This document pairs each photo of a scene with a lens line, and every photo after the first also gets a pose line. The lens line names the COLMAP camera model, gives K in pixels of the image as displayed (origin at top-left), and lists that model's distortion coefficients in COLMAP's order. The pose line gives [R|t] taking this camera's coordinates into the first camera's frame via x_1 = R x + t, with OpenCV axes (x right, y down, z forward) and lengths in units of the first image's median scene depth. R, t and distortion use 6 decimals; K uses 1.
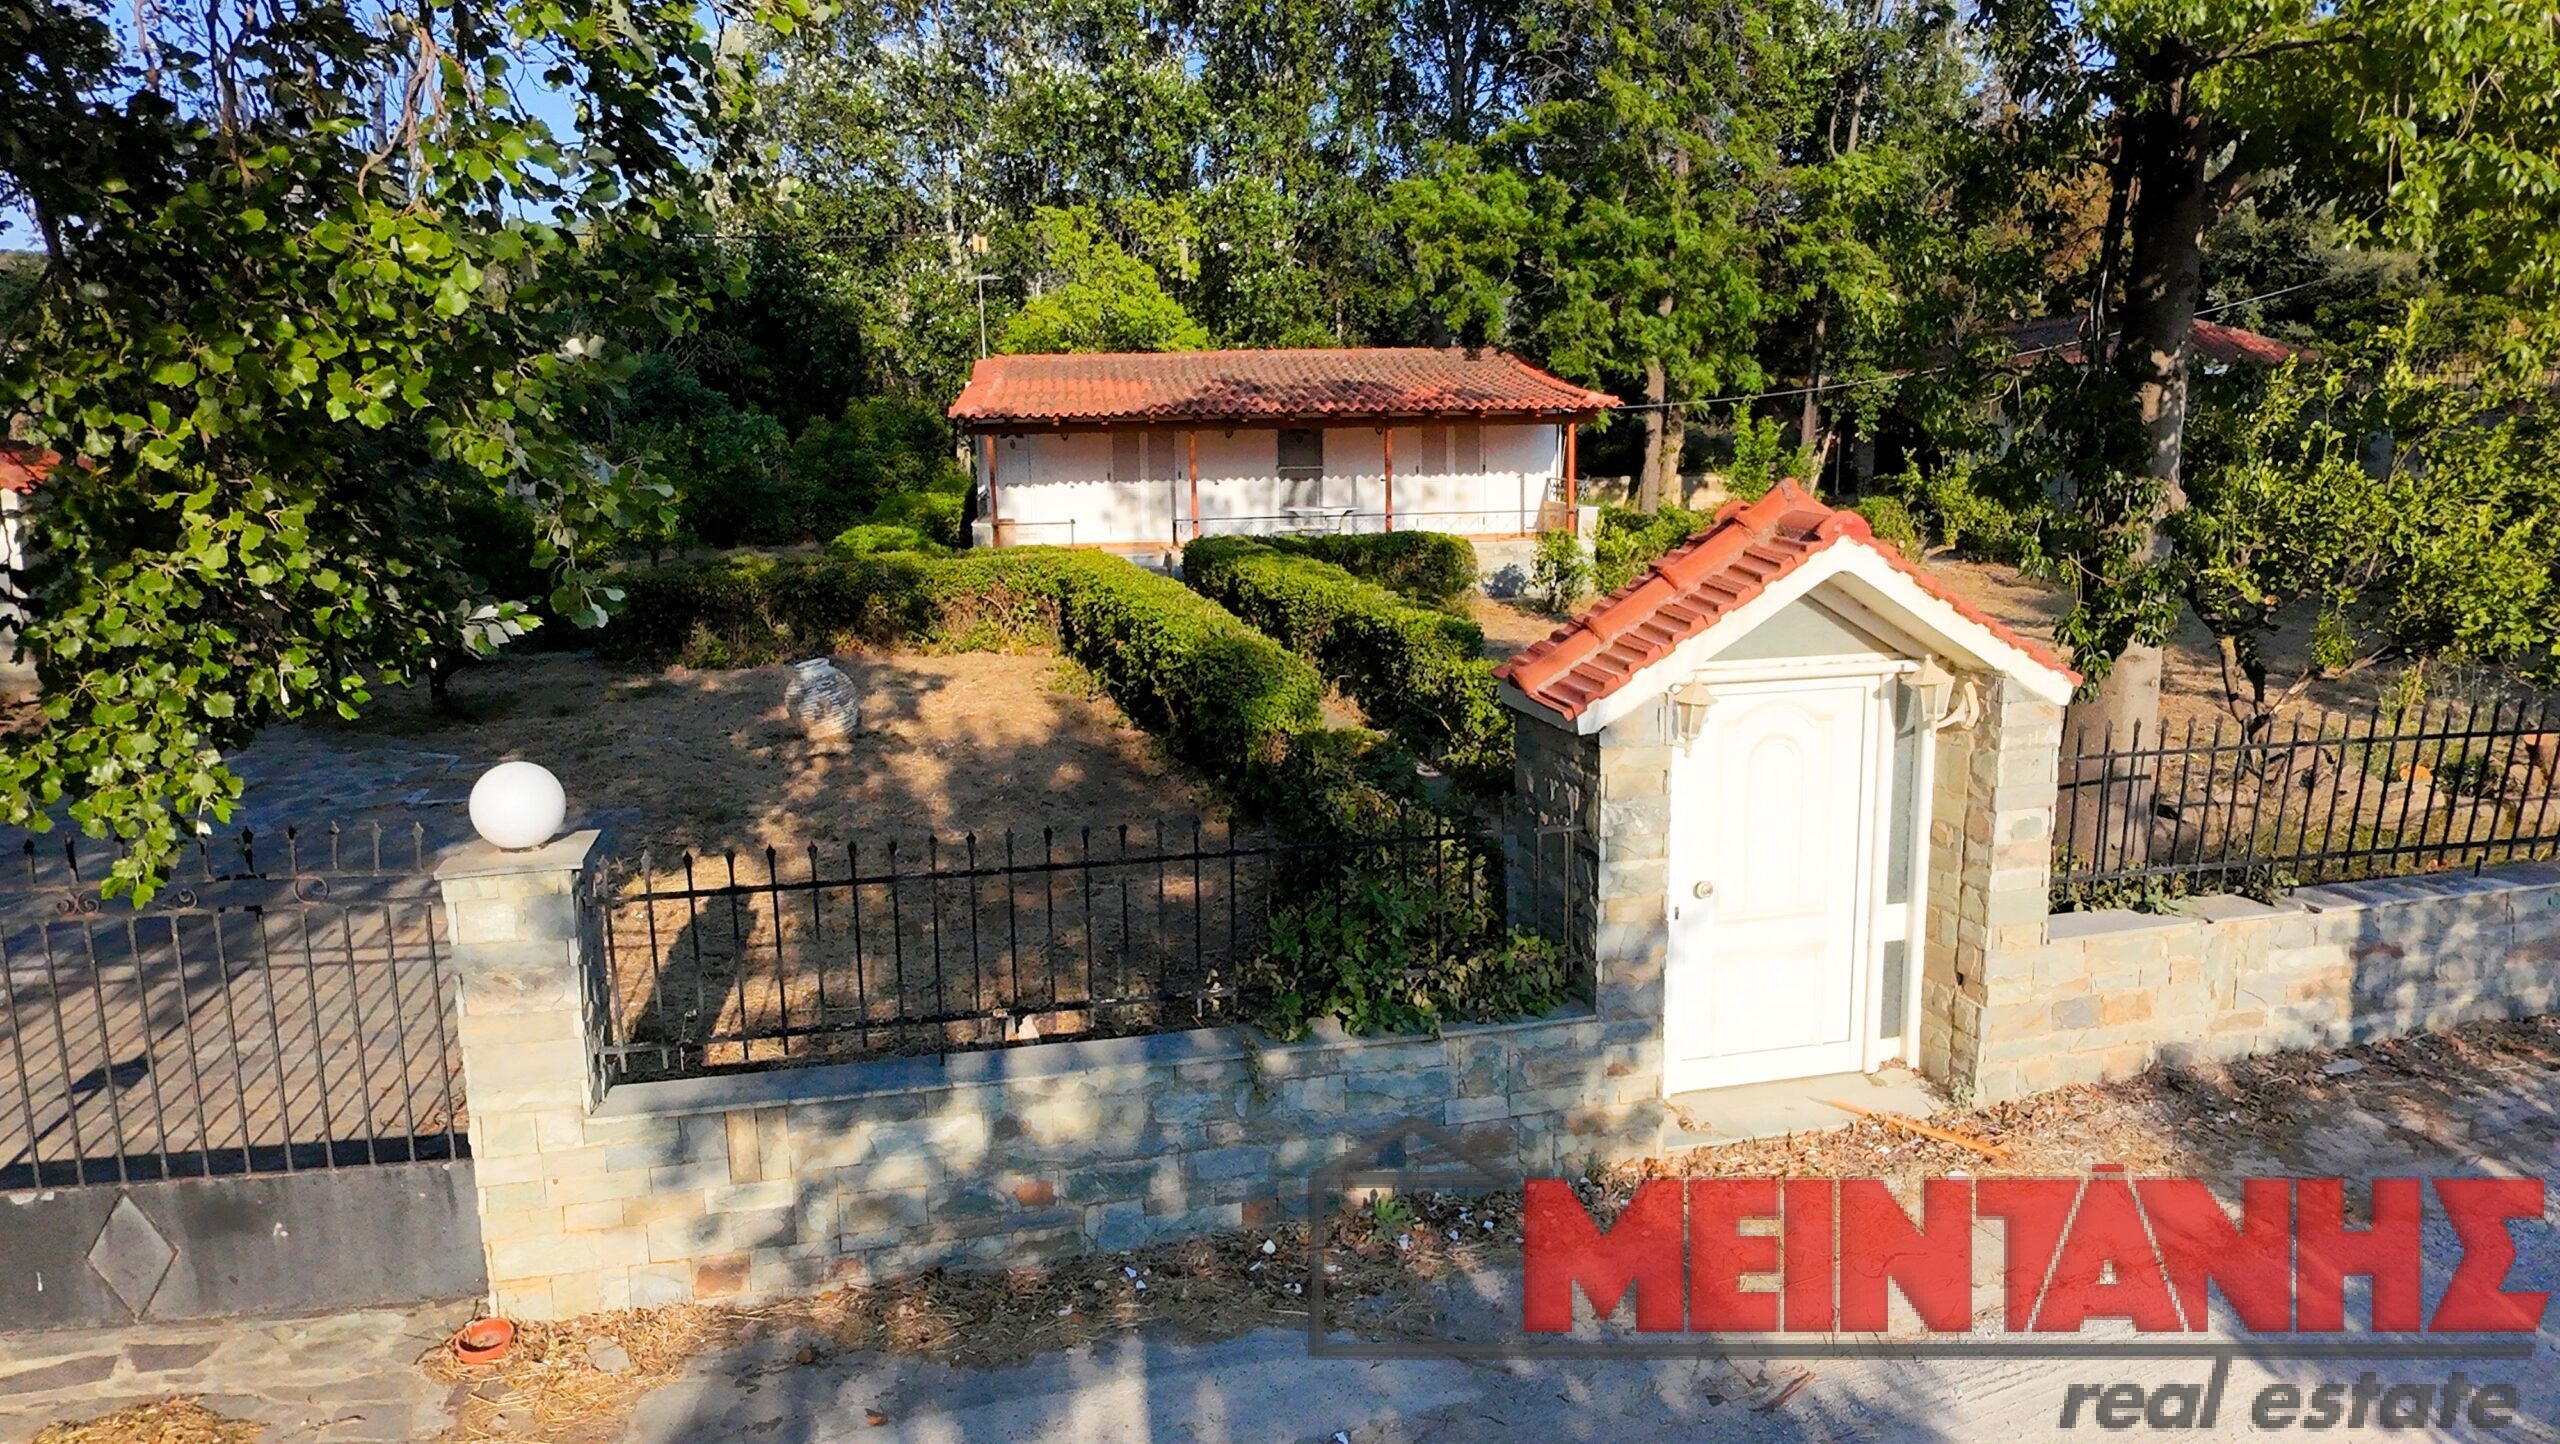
lens RADIAL K [[1646.9, 0, 1295.9], [0, 1646.9, 717.0], [0, 0, 1]] dist [0.005957, -0.005152]
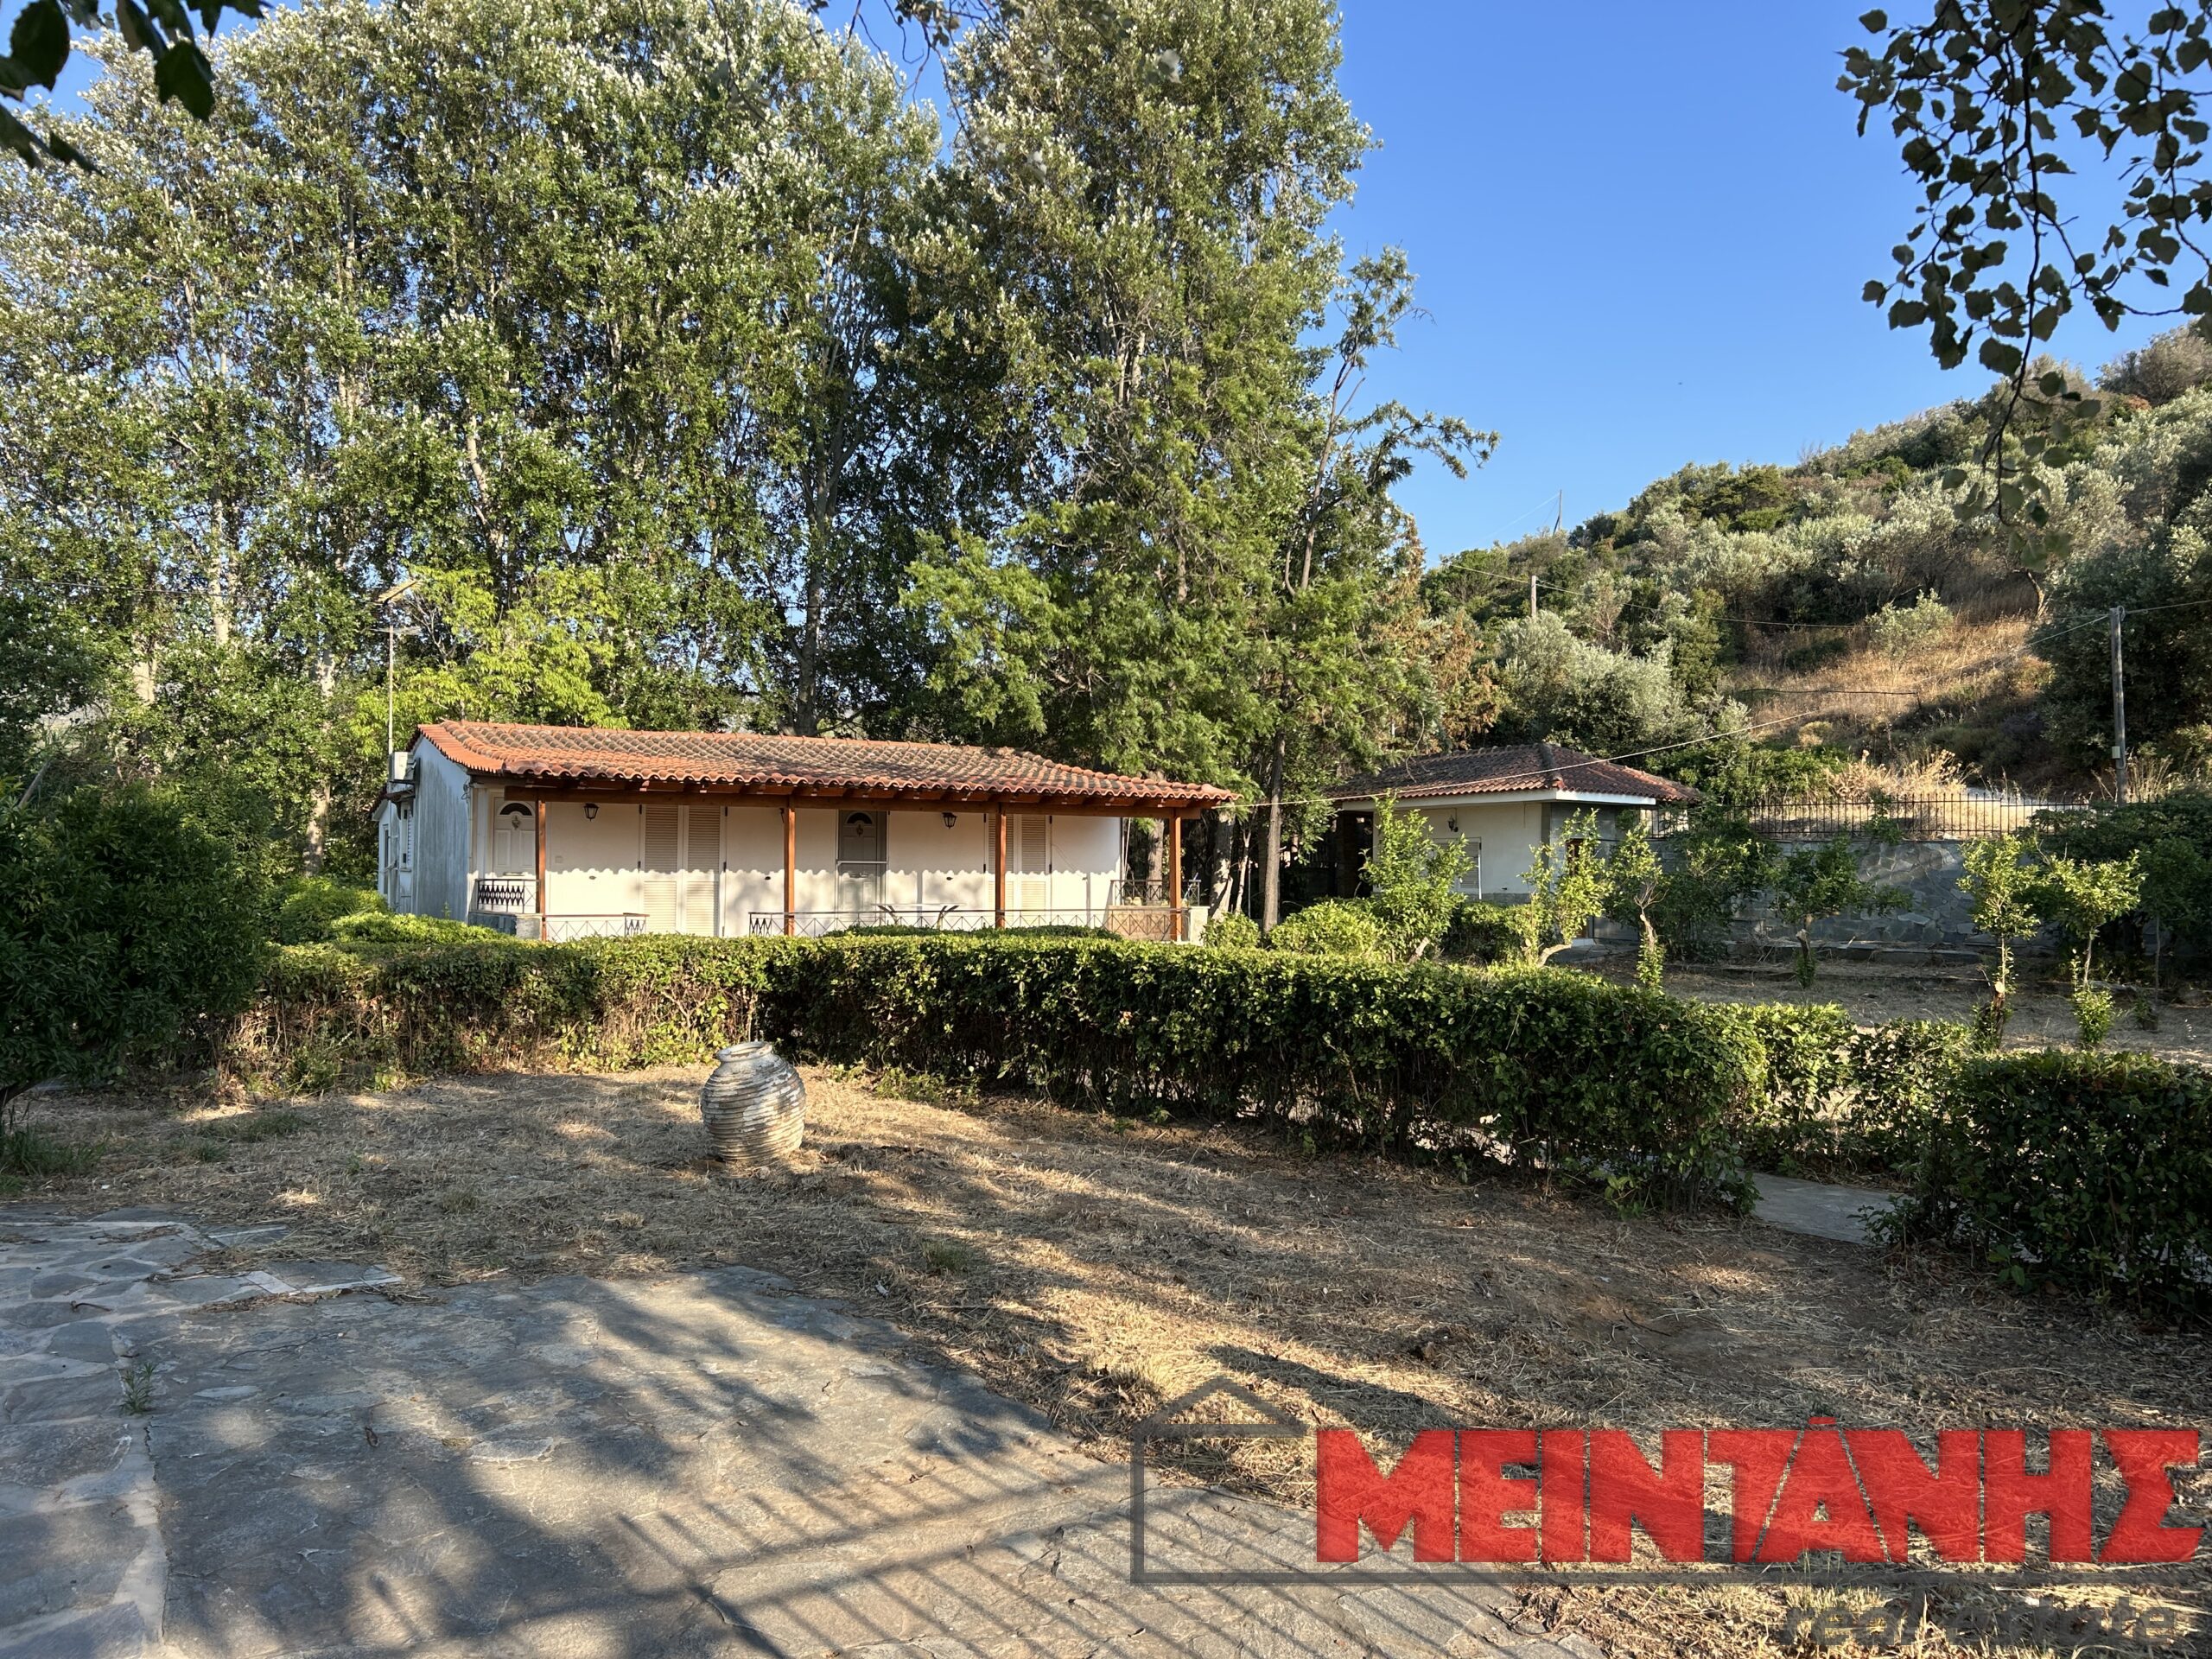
lens RADIAL K [[1627.0, 0, 1100.2], [0, 1627.0, 847.3], [0, 0, 1]] dist [0.208411, -0.449732]
pose [[0.908653, 0.031624, 0.416353, -0.225287], [0.051690, 0.980939, -0.187315, 0.008480], [-0.414341, 0.191726, 0.889698, 0.172838]]
